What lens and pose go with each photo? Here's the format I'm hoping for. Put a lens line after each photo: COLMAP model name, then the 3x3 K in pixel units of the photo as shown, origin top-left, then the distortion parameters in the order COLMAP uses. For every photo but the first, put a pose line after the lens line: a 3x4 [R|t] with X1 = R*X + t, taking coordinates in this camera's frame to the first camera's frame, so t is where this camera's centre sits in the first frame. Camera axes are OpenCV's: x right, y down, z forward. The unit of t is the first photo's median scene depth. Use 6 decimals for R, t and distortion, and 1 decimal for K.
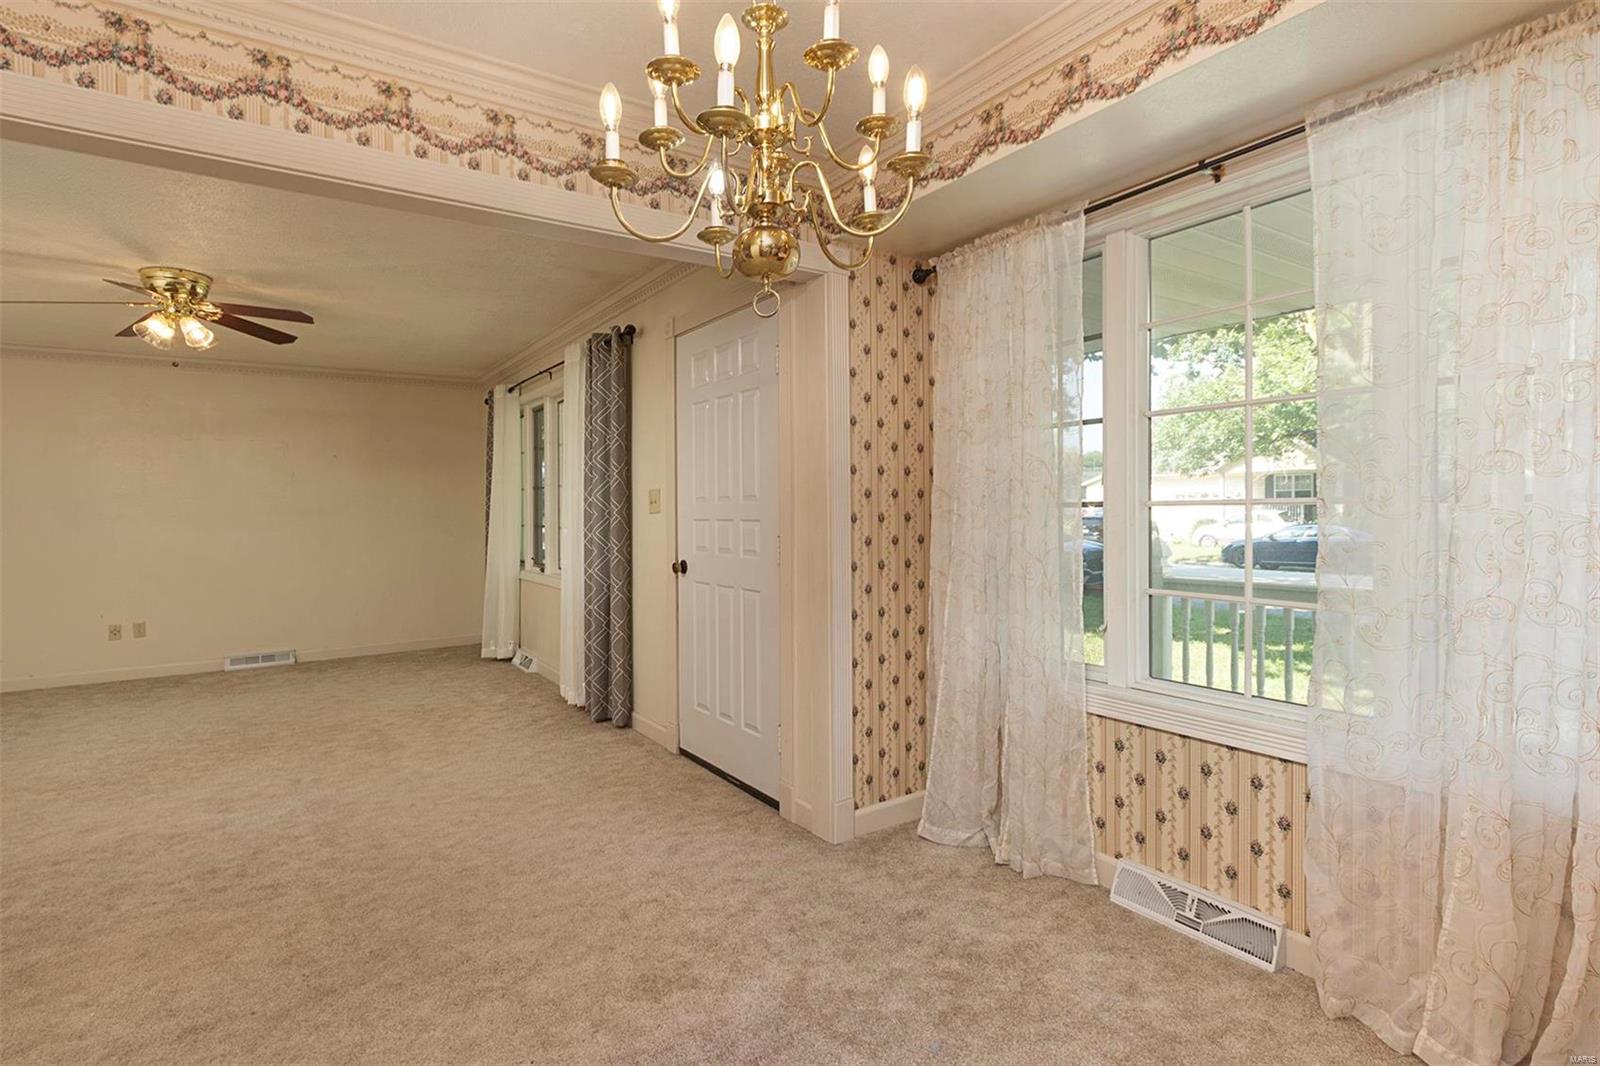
lens RADIAL K [[802.3, 0, 770.7], [0, 802.3, 506.8], [0, 0, 1]] dist [-0.000549, -0.001794]
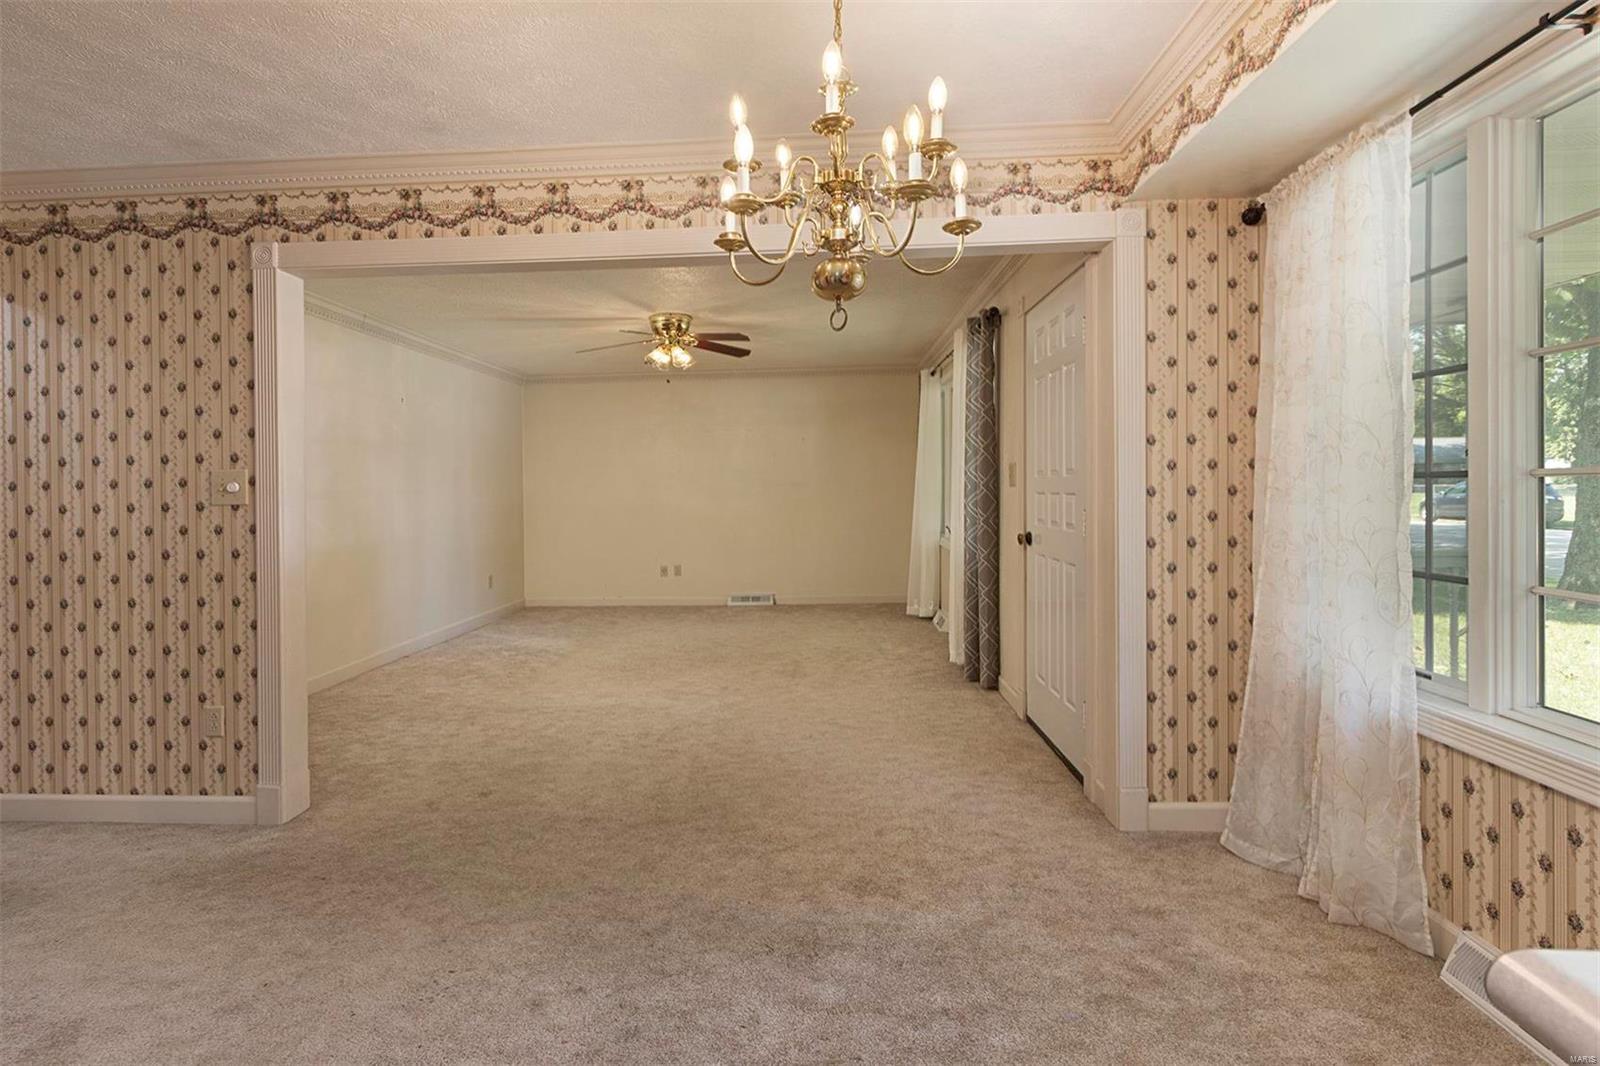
lens RADIAL K [[794.1, 0, 753.5], [0, 794.1, 467.6], [0, 0, 1]] dist [-0.002235, -0.002499]
pose [[0.794241, -0.015909, -0.607395, 0.312605], [0.008190, 0.999847, -0.015479, -0.003501], [0.607548, 0.007319, 0.794249, -0.025086]]
